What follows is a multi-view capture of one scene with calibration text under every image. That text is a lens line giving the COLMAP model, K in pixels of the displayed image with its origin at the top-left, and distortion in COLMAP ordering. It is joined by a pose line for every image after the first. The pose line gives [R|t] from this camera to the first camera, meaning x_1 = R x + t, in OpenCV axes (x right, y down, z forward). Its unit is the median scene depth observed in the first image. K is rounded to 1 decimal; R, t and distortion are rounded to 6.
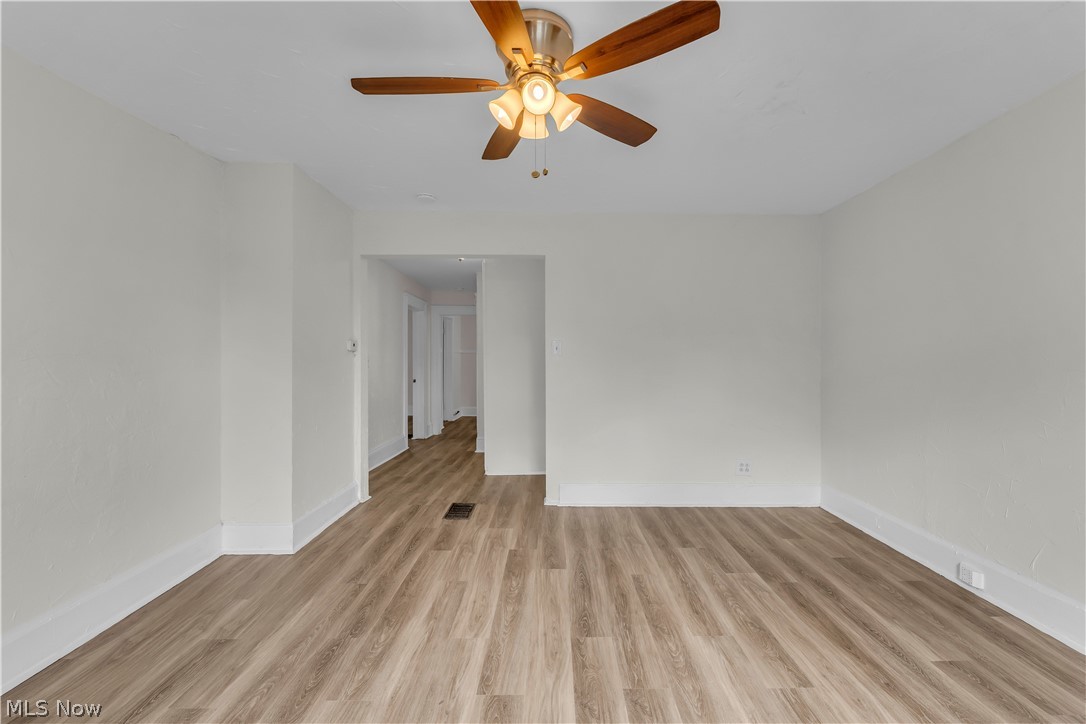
lens RADIAL K [[443.2, 0, 554.8], [0, 443.2, 358.0], [0, 0, 1]] dist [0.000130, -0.000624]
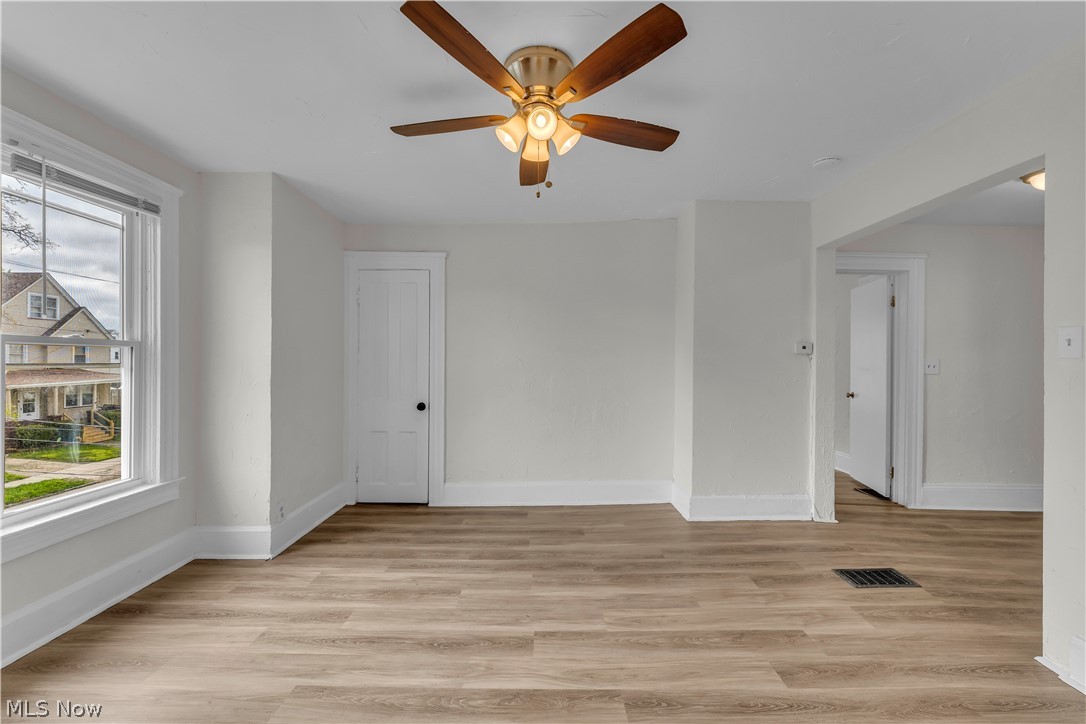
lens RADIAL K [[443.2, 0, 550.6], [0, 443.2, 363.8], [0, 0, 1]] dist [0.000130, -0.000624]
pose [[0.008274, 0.009808, -0.999918, 0.817575], [-0.002926, 0.999948, 0.009784, -0.004206], [0.999961, 0.002844, 0.008302, 0.793569]]
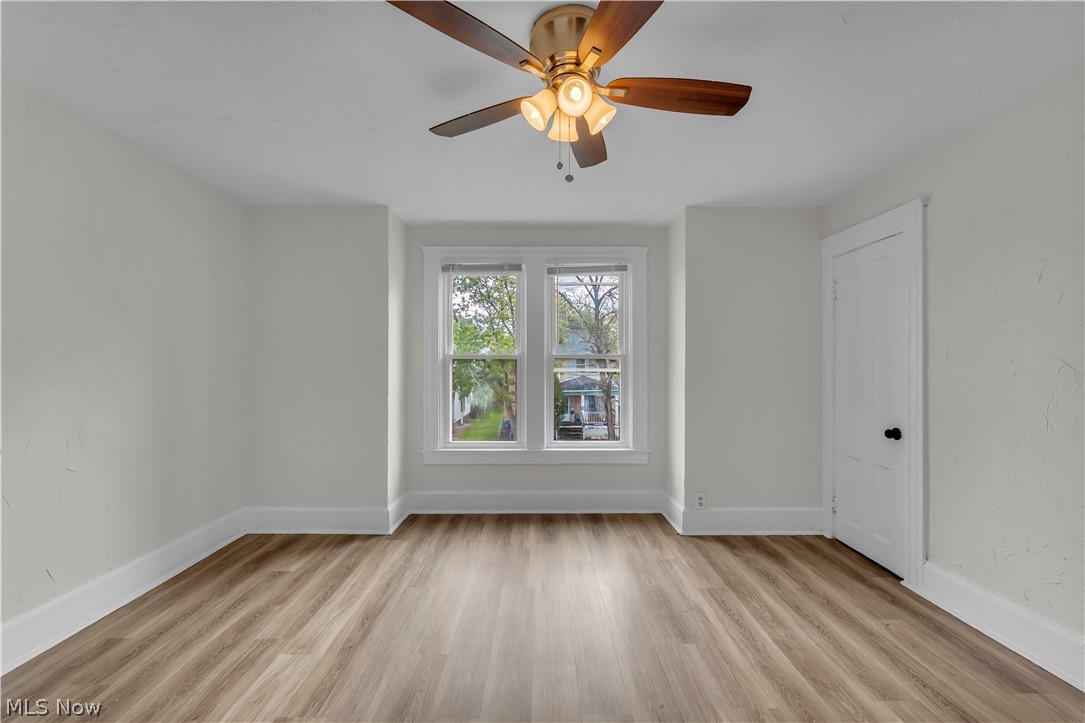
lens RADIAL K [[442.8, 0, 536.5], [0, 442.8, 362.9], [0, 0, 1]] dist [0.000130, -0.000624]
pose [[-0.999980, 0.002604, 0.005755, 0.010072], [0.002535, 0.999926, -0.011928, 0.006436], [-0.005786, -0.011913, -0.999912, 1.516432]]
